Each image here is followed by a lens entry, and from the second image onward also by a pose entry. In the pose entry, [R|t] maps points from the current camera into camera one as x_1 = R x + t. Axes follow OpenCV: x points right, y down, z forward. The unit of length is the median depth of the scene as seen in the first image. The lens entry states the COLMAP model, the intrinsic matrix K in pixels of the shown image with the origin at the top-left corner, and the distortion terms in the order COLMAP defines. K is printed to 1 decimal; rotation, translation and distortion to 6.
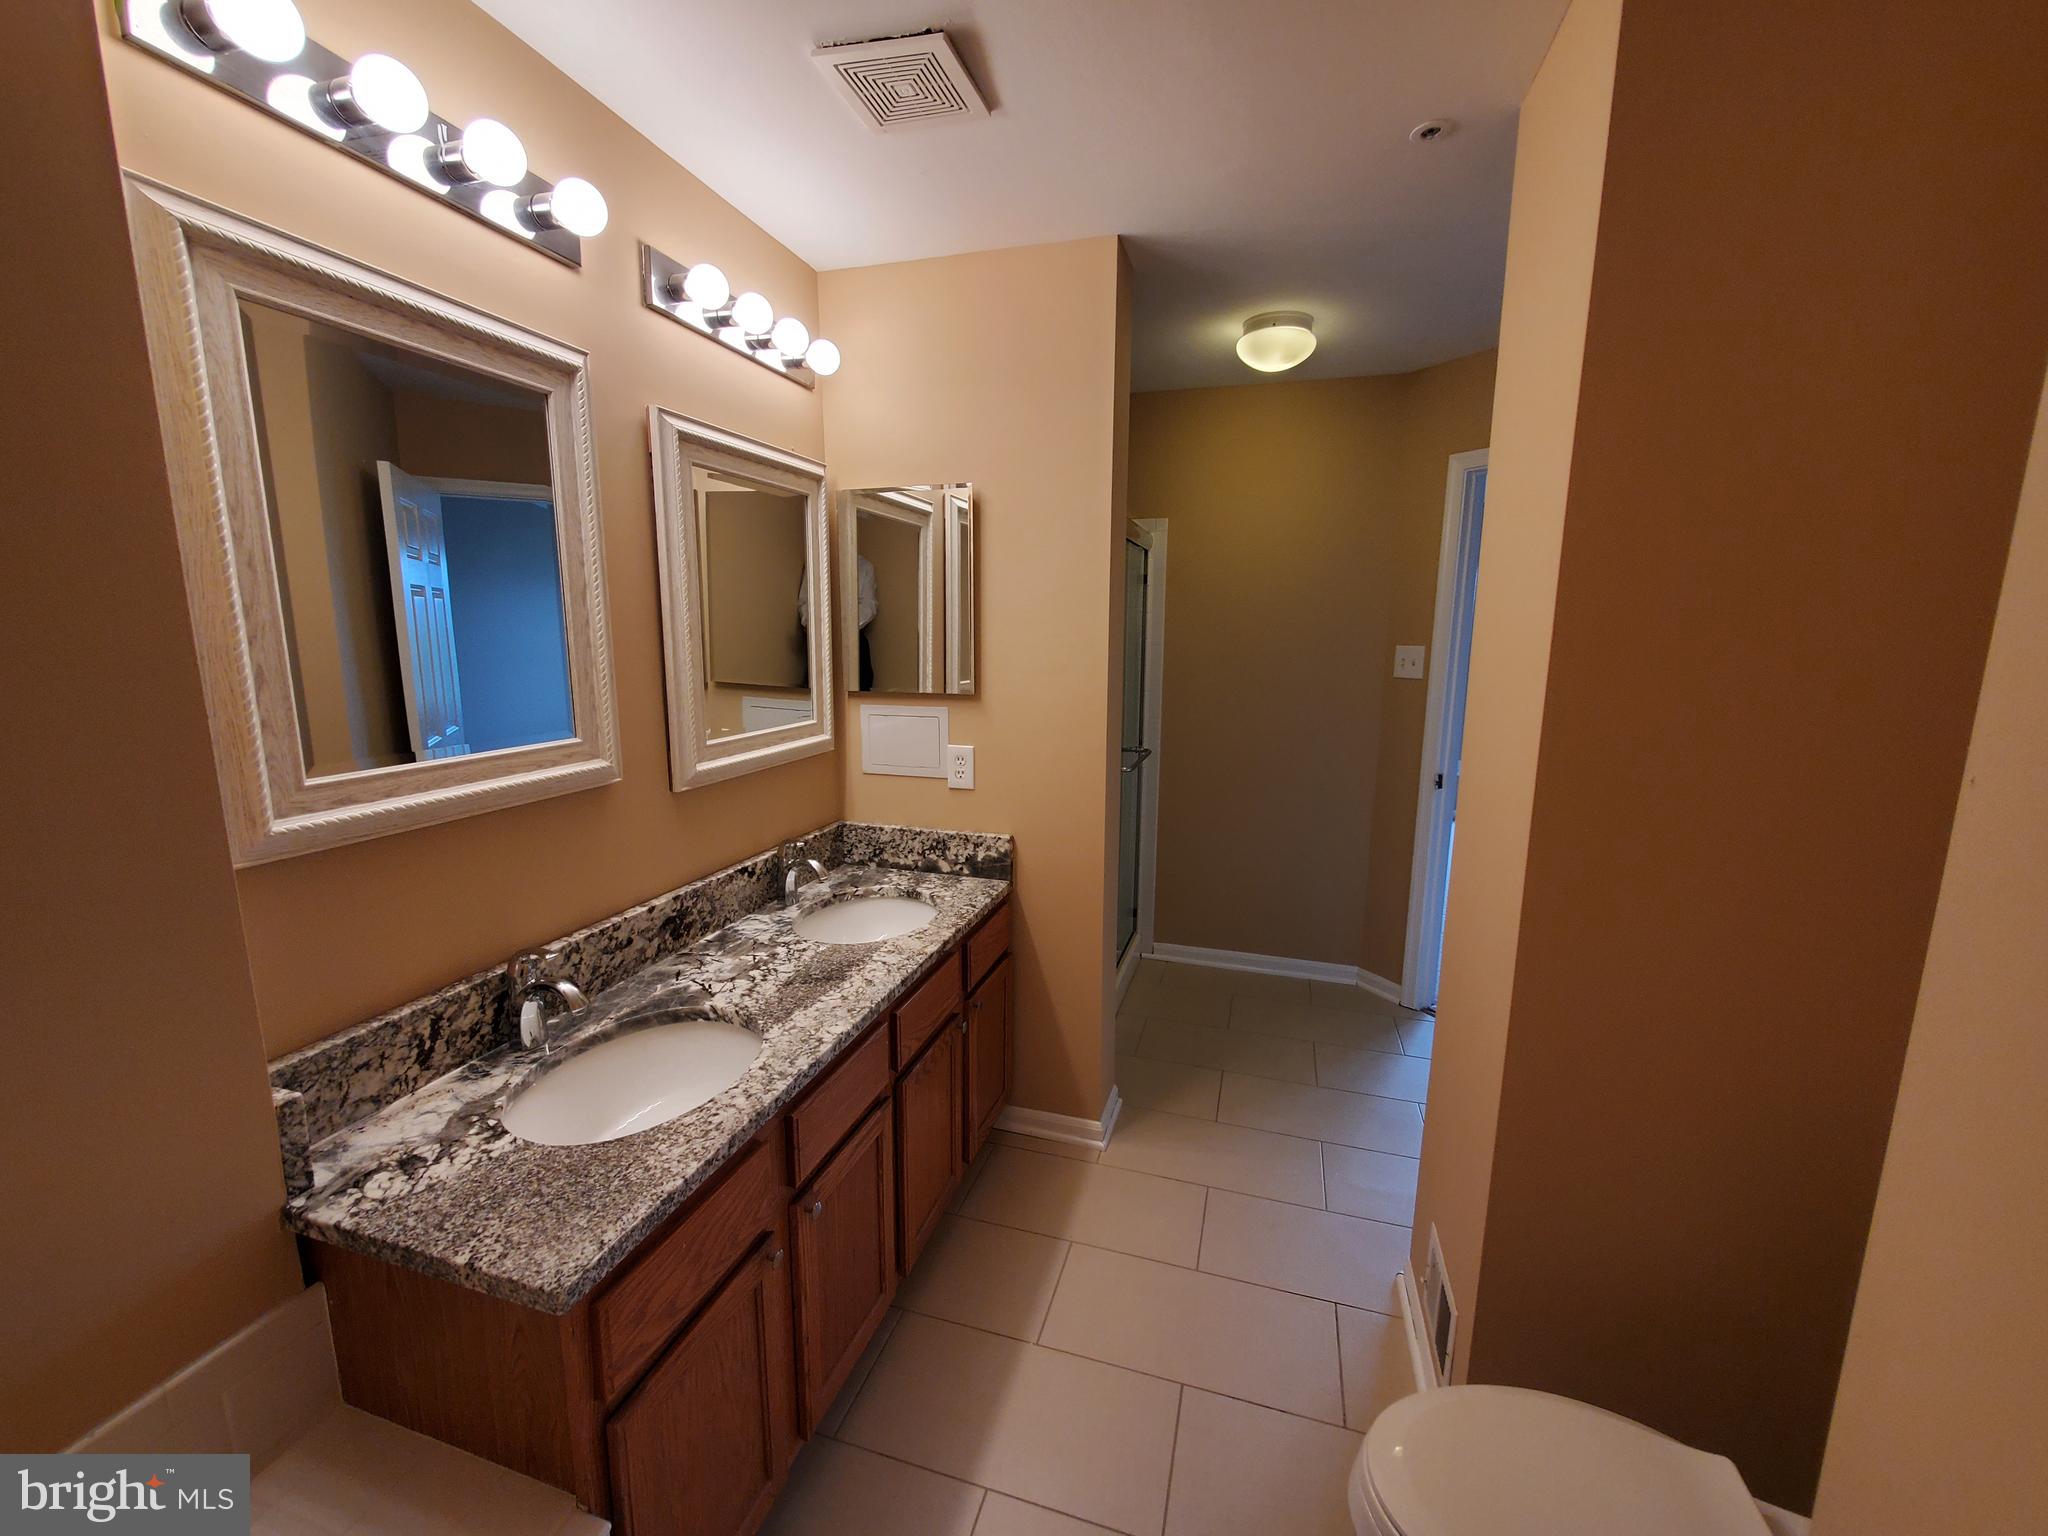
lens RADIAL K [[813.6, 0, 1036.4], [0, 813.6, 768.3], [0, 0, 1]] dist [-0.000379, 0.000604]
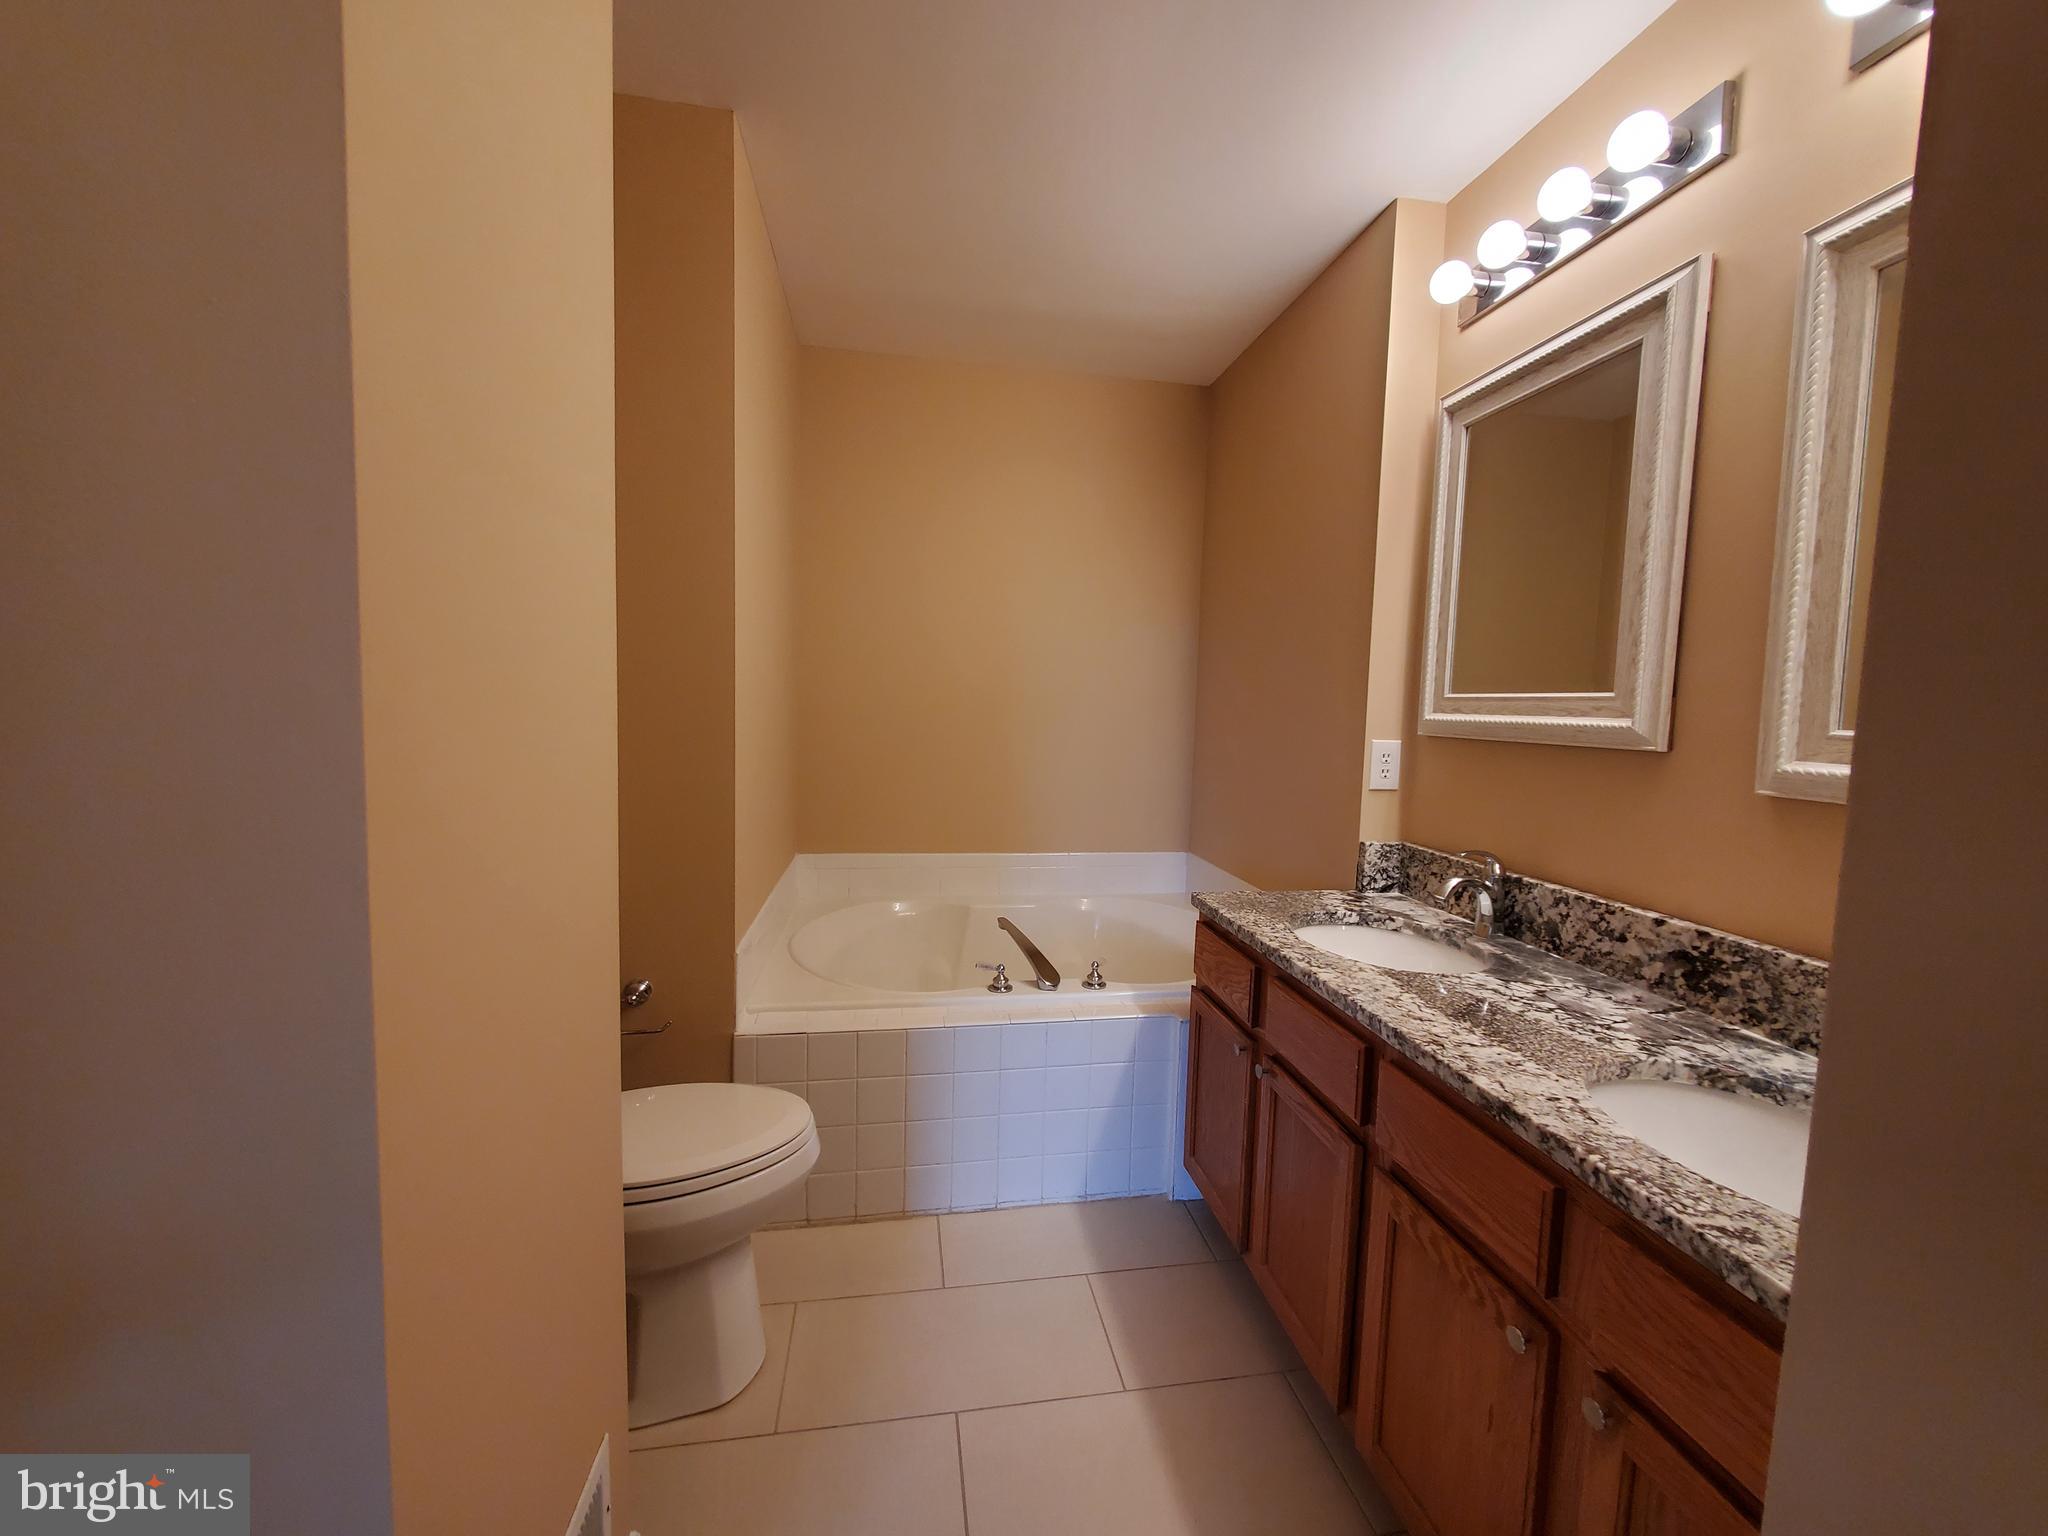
lens RADIAL K [[813.6, 0, 1033.6], [0, 813.6, 772.0], [0, 0, 1]] dist [-0.000379, 0.000604]
pose [[-0.896164, 0.005976, -0.443682, 0.446325], [-0.109165, 0.966207, 0.233511, -0.090544], [0.430084, 0.257699, -0.865228, 1.466761]]
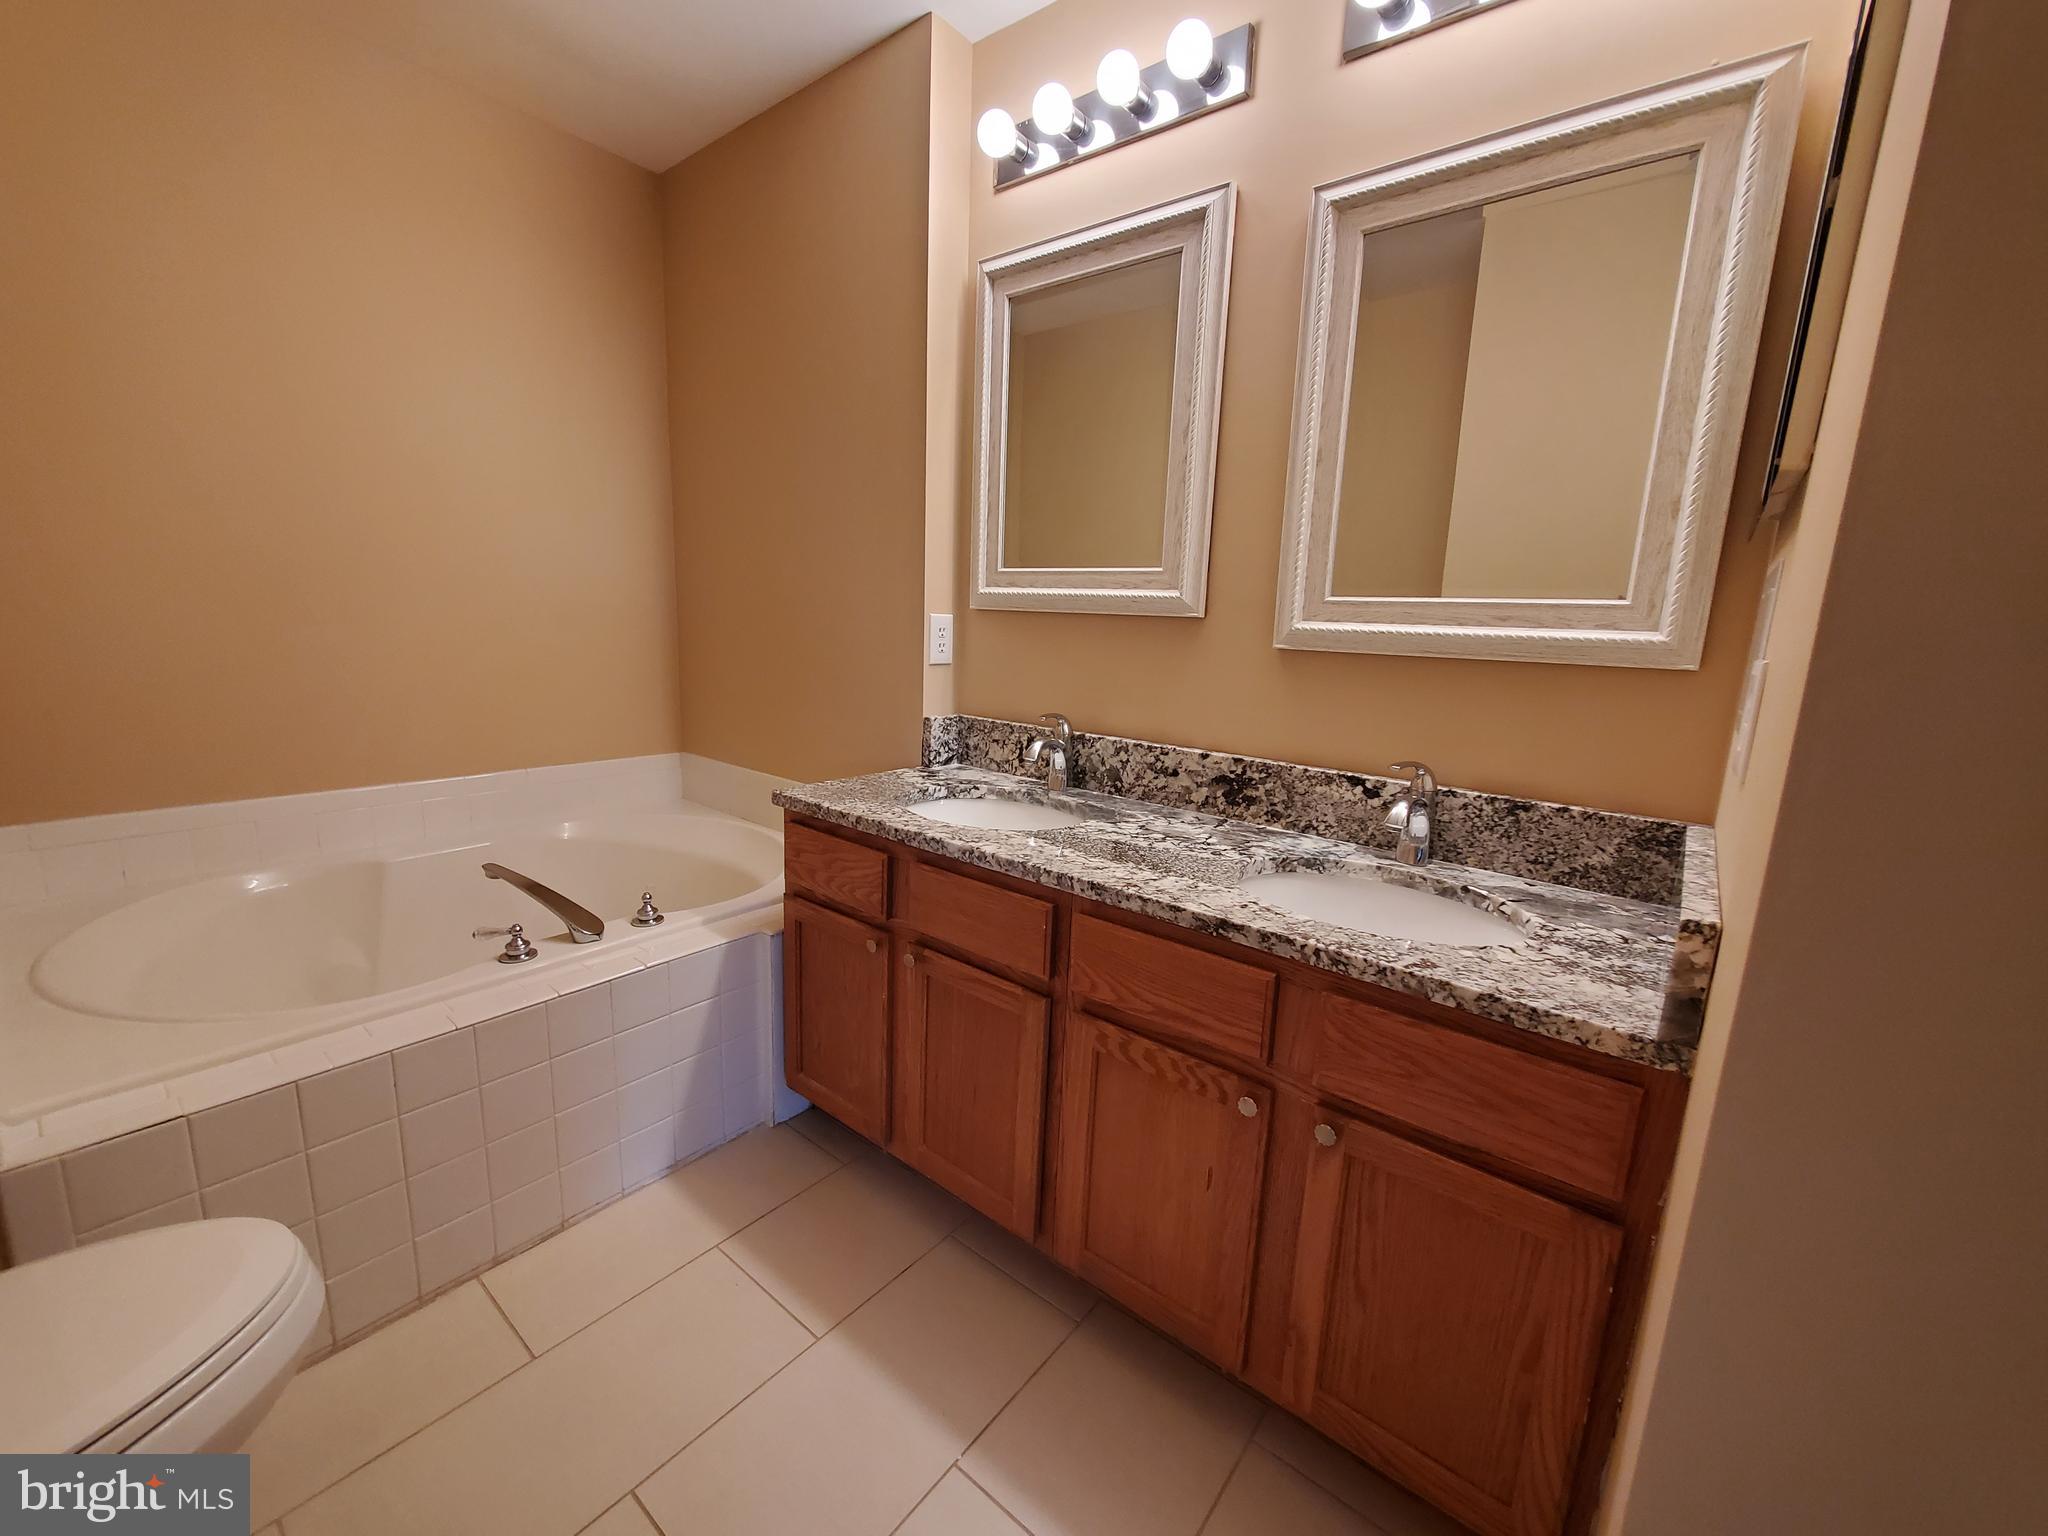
lens RADIAL K [[813.6, 0, 1032.8], [0, 813.6, 771.2], [0, 0, 1]] dist [-0.000379, 0.000604]
pose [[-0.372604, 0.153615, -0.915188, 0.539705], [-0.200533, 0.949574, 0.241031, -0.004922], [0.906064, 0.273335, -0.323010, 1.202174]]
